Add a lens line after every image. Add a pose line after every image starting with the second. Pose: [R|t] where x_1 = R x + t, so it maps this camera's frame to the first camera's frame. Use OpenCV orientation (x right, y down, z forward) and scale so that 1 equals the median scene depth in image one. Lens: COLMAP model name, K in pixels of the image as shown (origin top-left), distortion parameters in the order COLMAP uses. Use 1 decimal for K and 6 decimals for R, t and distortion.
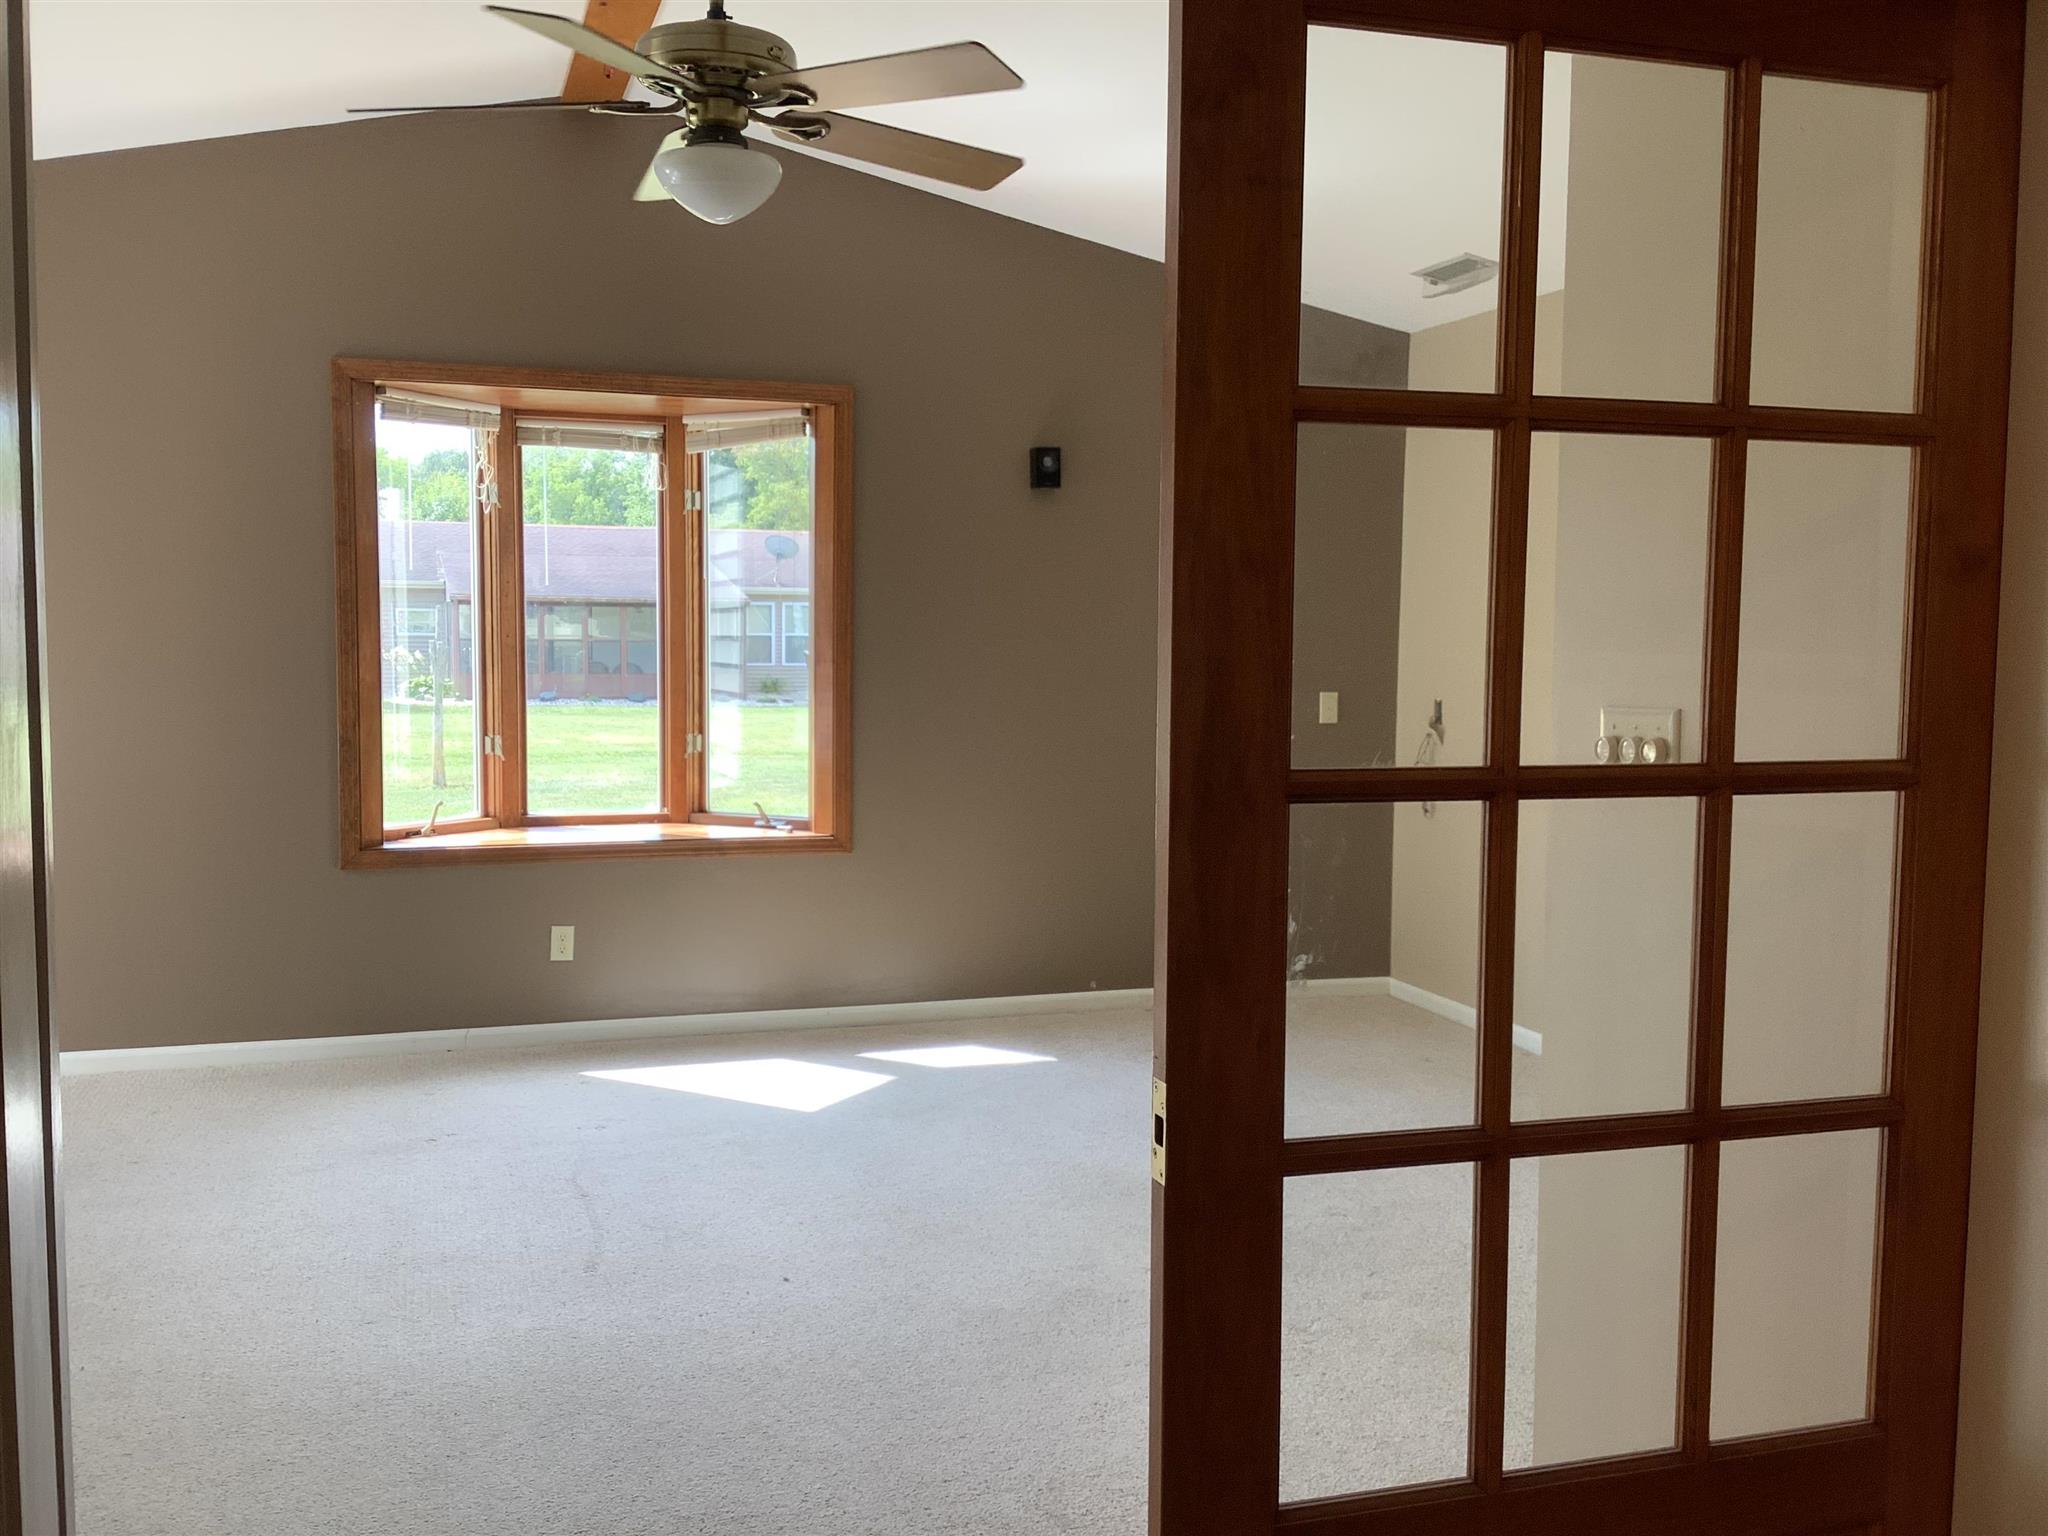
lens RADIAL K [[1875.4, 0, 1024.0], [0, 1875.4, 768.0], [0, 0, 1]] dist [0.131916, -0.312349]
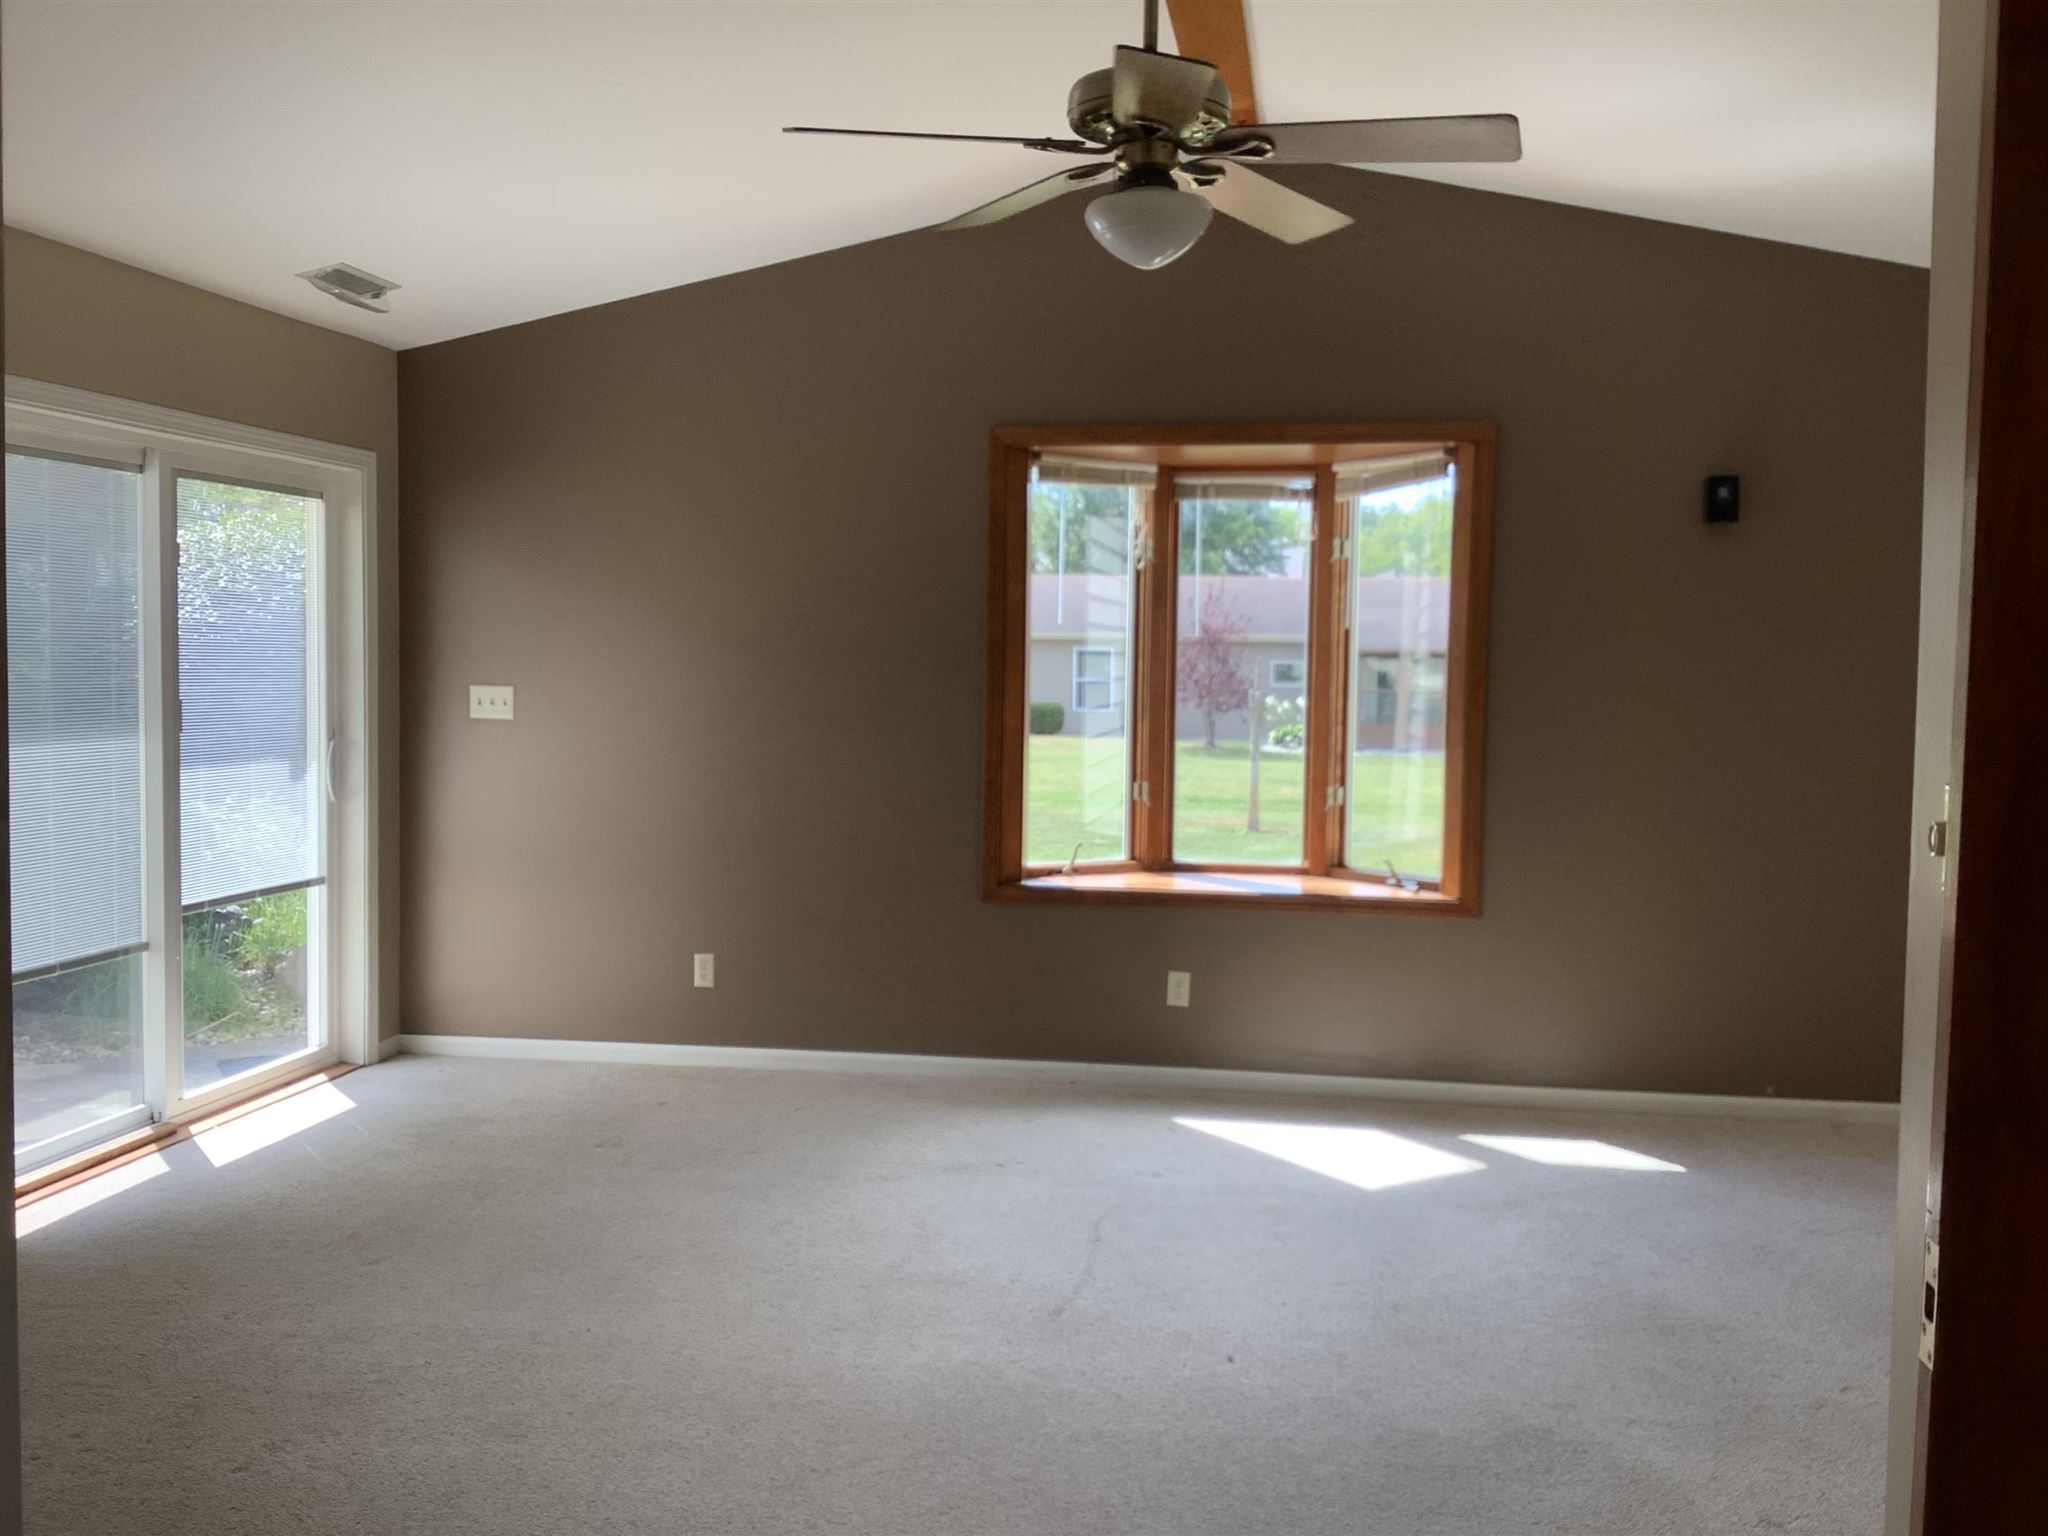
lens RADIAL K [[1875.4, 0, 1024.0], [0, 1875.4, 768.0], [0, 0, 1]] dist [0.131916, -0.312349]
pose [[0.886428, 0.027705, -0.462037, 0.137526], [-0.040250, 0.999040, -0.017316, -0.004407], [0.461114, 0.033947, 0.886691, 0.059826]]
